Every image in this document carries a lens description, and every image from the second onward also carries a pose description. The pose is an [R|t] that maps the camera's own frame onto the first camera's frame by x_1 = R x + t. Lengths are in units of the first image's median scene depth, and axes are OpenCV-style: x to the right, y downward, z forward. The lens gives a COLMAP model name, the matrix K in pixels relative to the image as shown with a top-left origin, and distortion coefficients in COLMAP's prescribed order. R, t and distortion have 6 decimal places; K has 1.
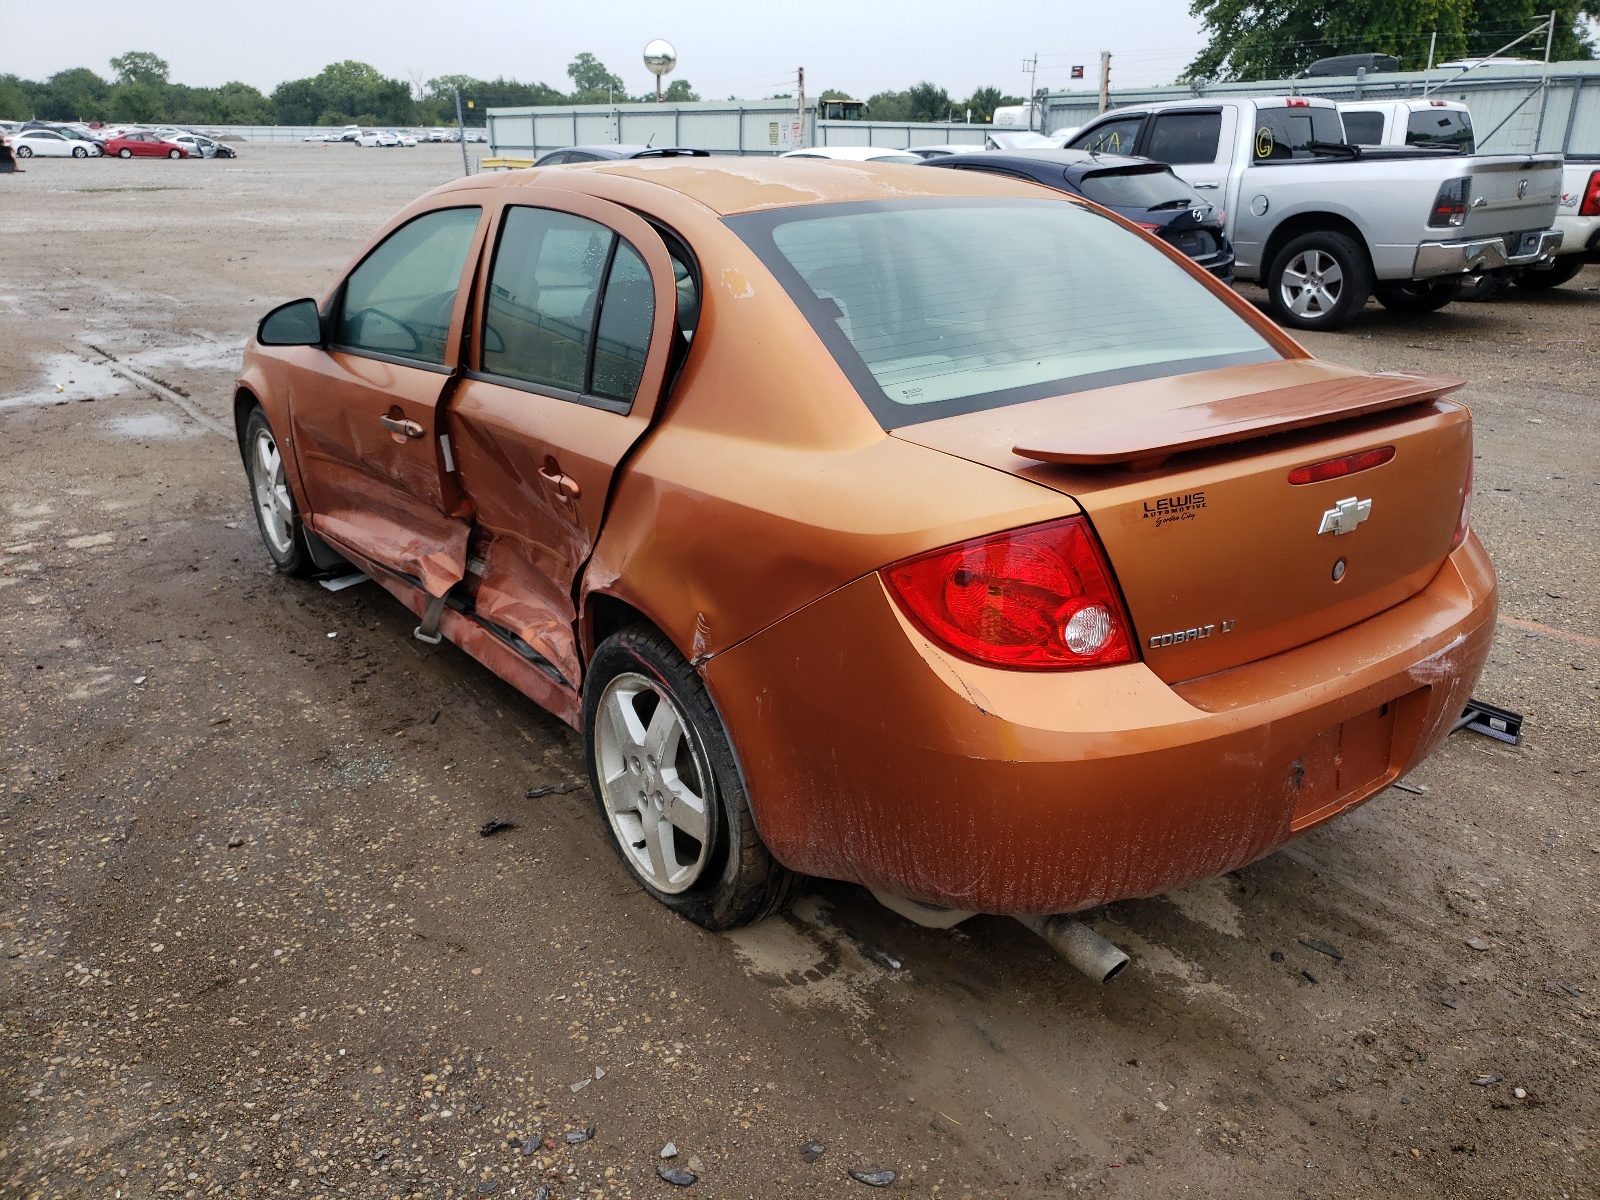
lens RADIAL K [[1218.3, 0, 804.1], [0, 1218.3, 608.2], [0, 0, 1]] dist [0.020310, 0.009157]
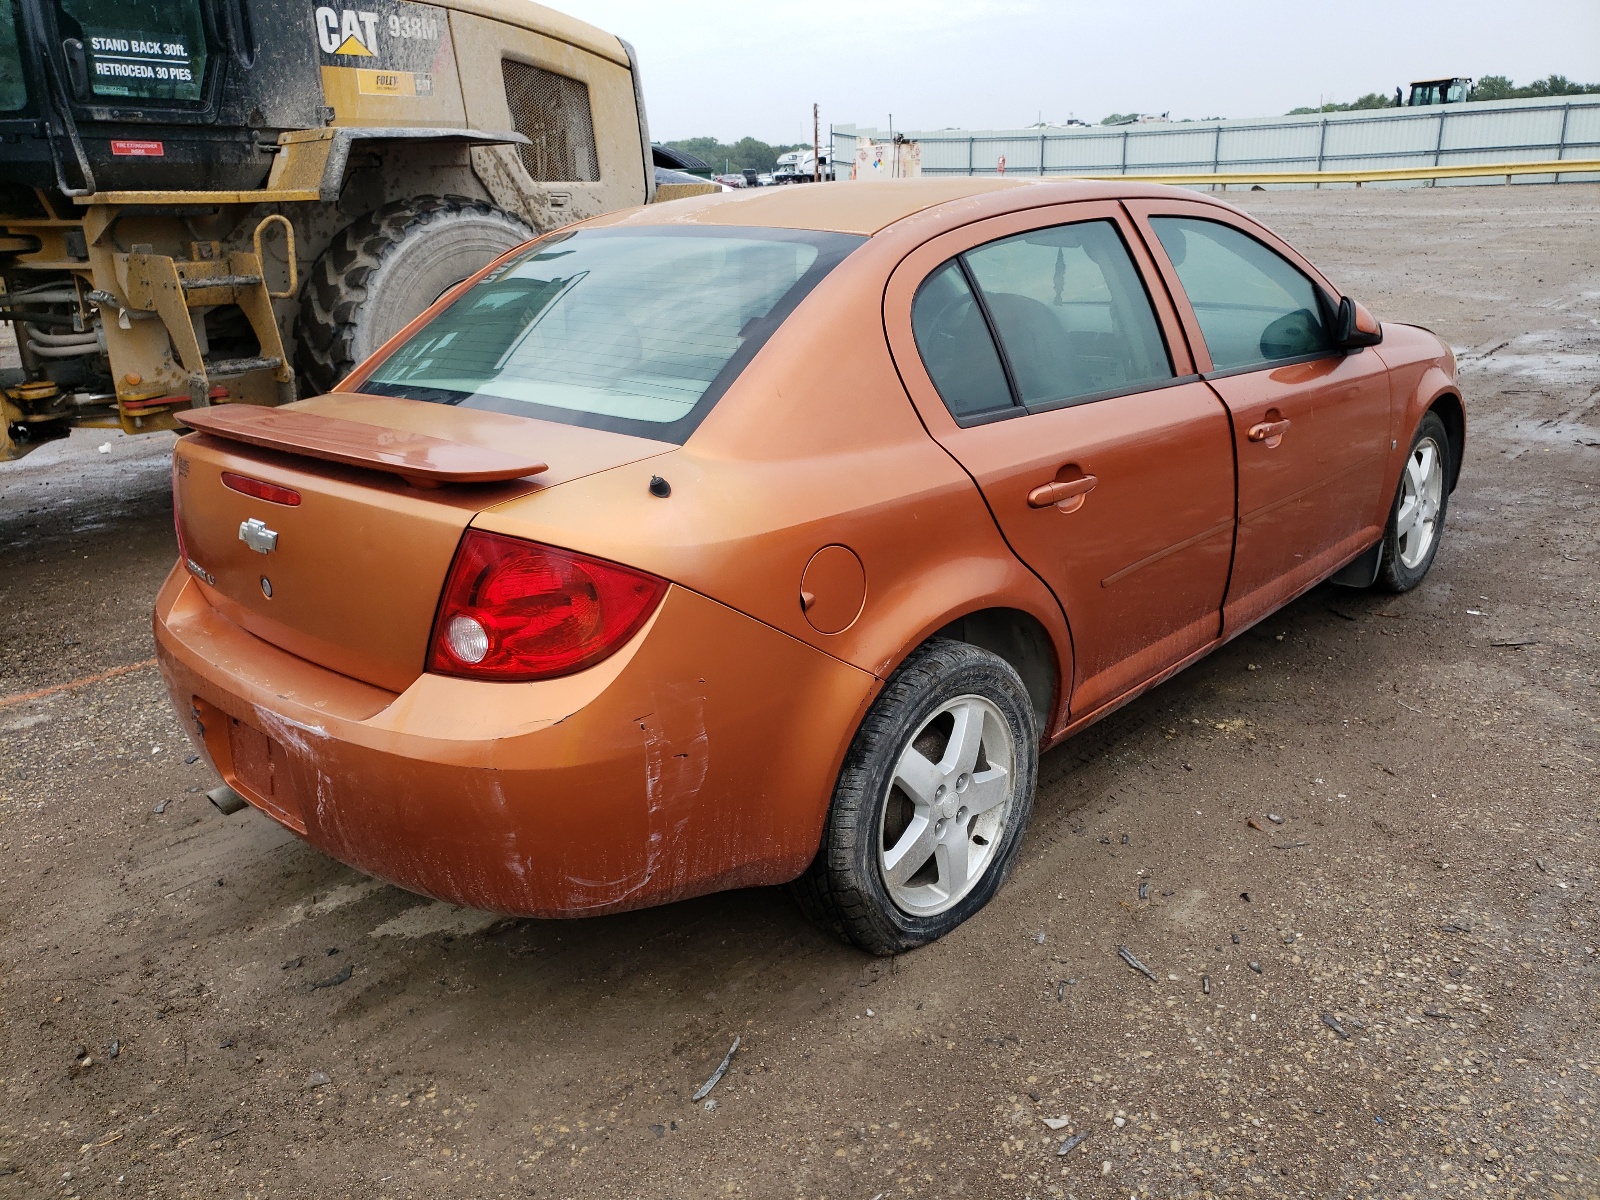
lens RADIAL K [[1218.3, 0, 805.8], [0, 1218.3, 594.3], [0, 0, 1]] dist [0.020310, 0.009157]
pose [[0.219246, 0.312313, -0.924333, 1.294572], [-0.320229, 0.917936, 0.234195, -0.360953], [0.921621, 0.244652, 0.301265, 0.936524]]
